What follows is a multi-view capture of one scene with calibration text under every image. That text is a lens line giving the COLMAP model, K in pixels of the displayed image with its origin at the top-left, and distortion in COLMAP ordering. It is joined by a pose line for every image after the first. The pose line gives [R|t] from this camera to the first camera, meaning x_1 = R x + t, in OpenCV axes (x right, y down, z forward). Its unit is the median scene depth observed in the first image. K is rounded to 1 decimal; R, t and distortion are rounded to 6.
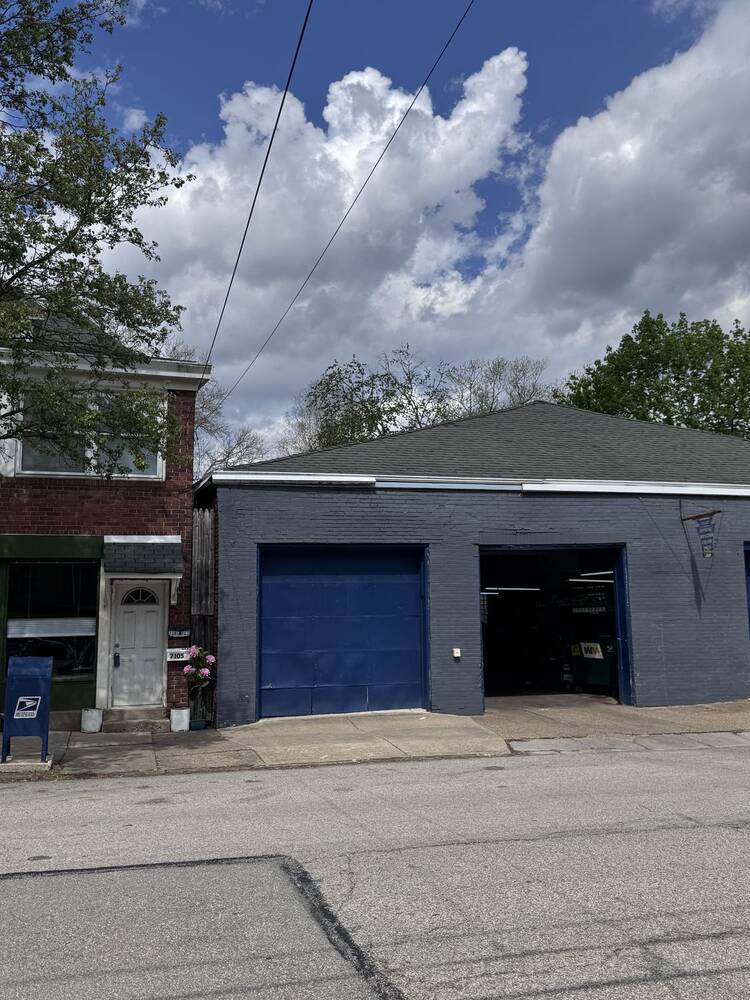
lens RADIAL K [[915.2, 0, 375.0], [0, 915.2, 500.0], [0, 0, 1]] dist [0.050490, -0.003754]
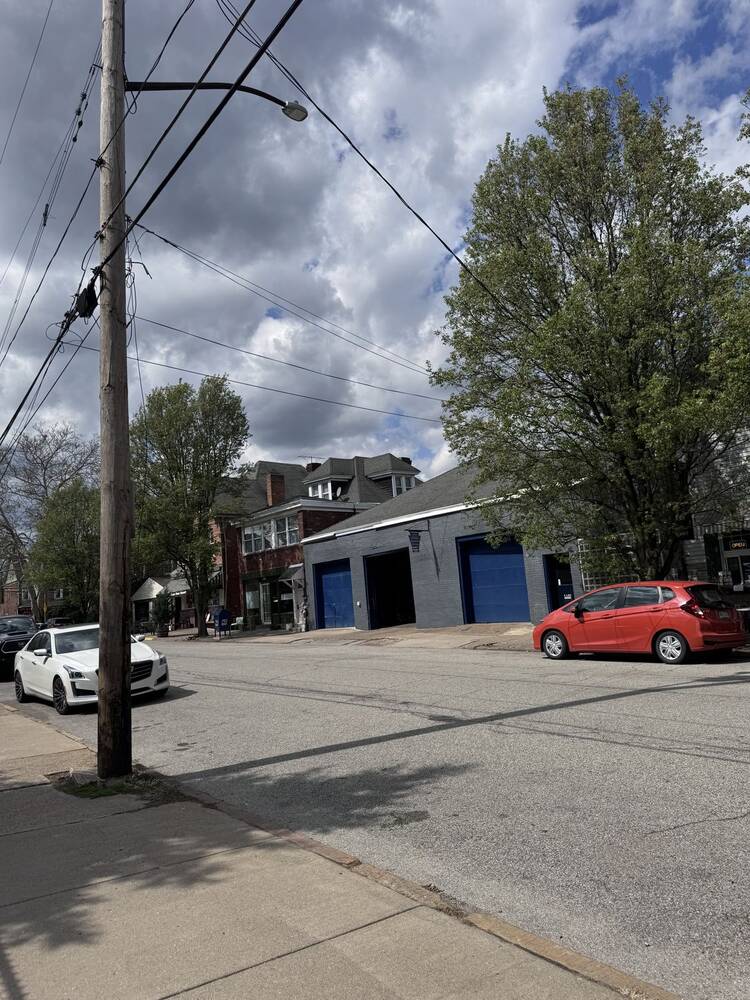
lens RADIAL K [[732.7, 0, 376.4], [0, 732.7, 493.9], [0, 0, 1]] dist [0.040077, -0.002289]
pose [[0.328187, -0.137822, -0.934504, 1.865085], [0.205767, 0.975973, -0.071675, 0.037218], [0.921929, -0.168767, 0.348661, 0.433030]]
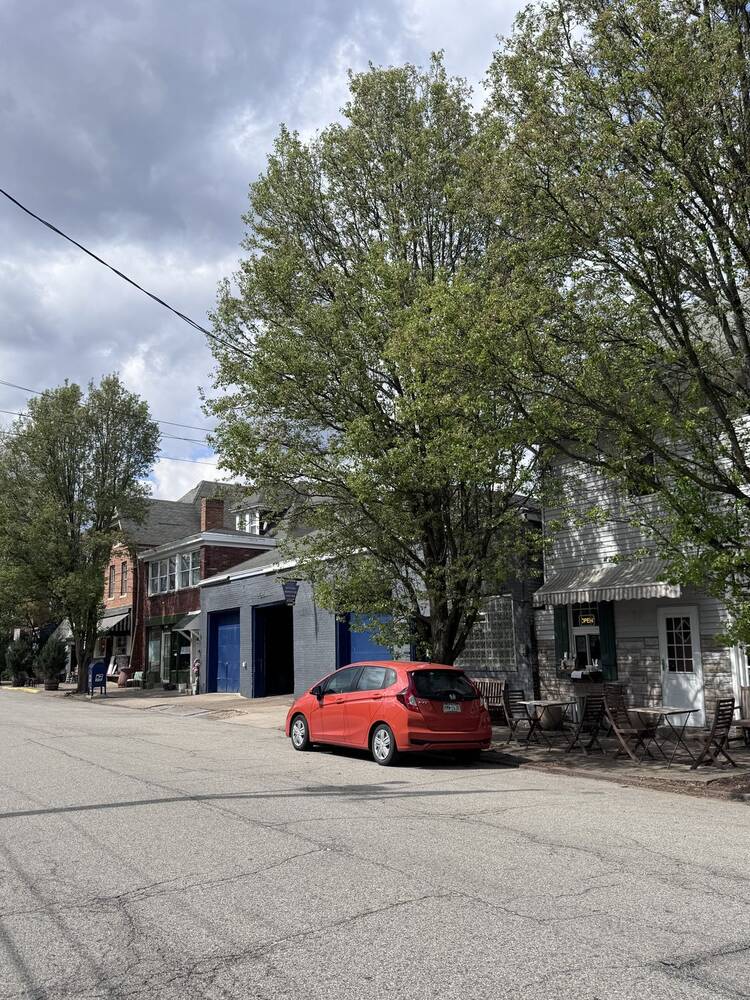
lens RADIAL K [[915.2, 0, 375.0], [0, 915.2, 500.0], [0, 0, 1]] dist [0.050490, -0.003754]
pose [[0.254270, -0.148229, -0.955707, 1.998272], [0.151754, 0.982059, -0.111942, 0.085551], [0.955153, -0.116569, 0.272202, 0.772536]]
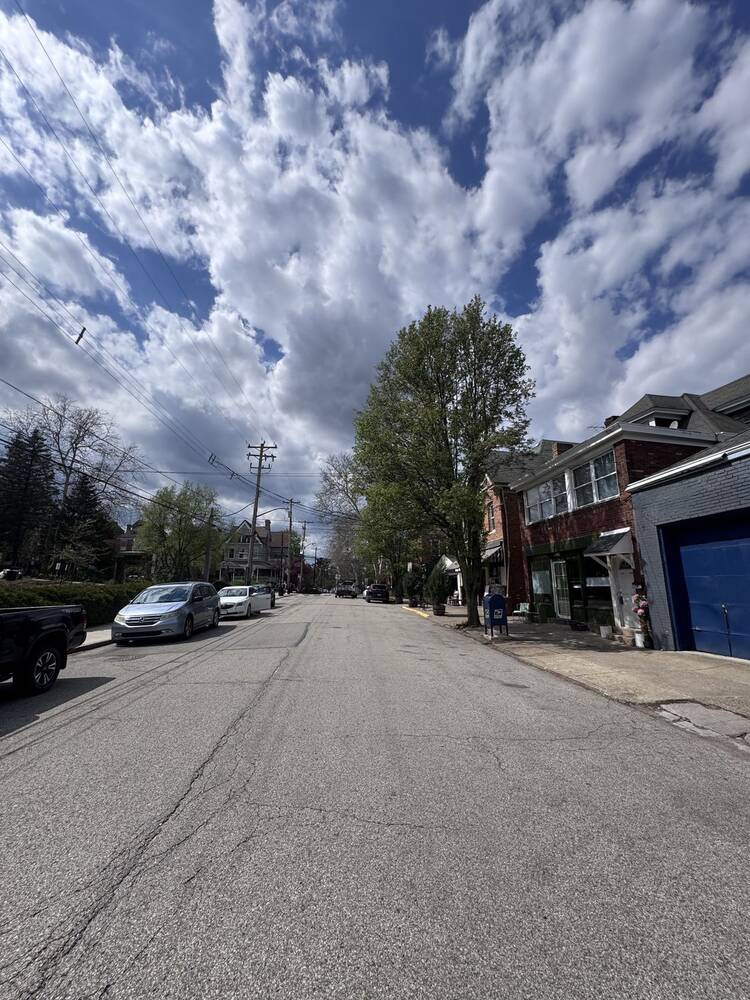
lens RADIAL K [[399.0, 0, 375.0], [0, 399.0, 500.0], [0, 0, 1]] dist [-0.002245, 0.000241]
pose [[-0.216558, -0.181189, -0.959309, 0.554811], [0.152063, 0.964374, -0.216473, 0.073048], [0.964354, -0.192755, -0.181291, 0.653225]]
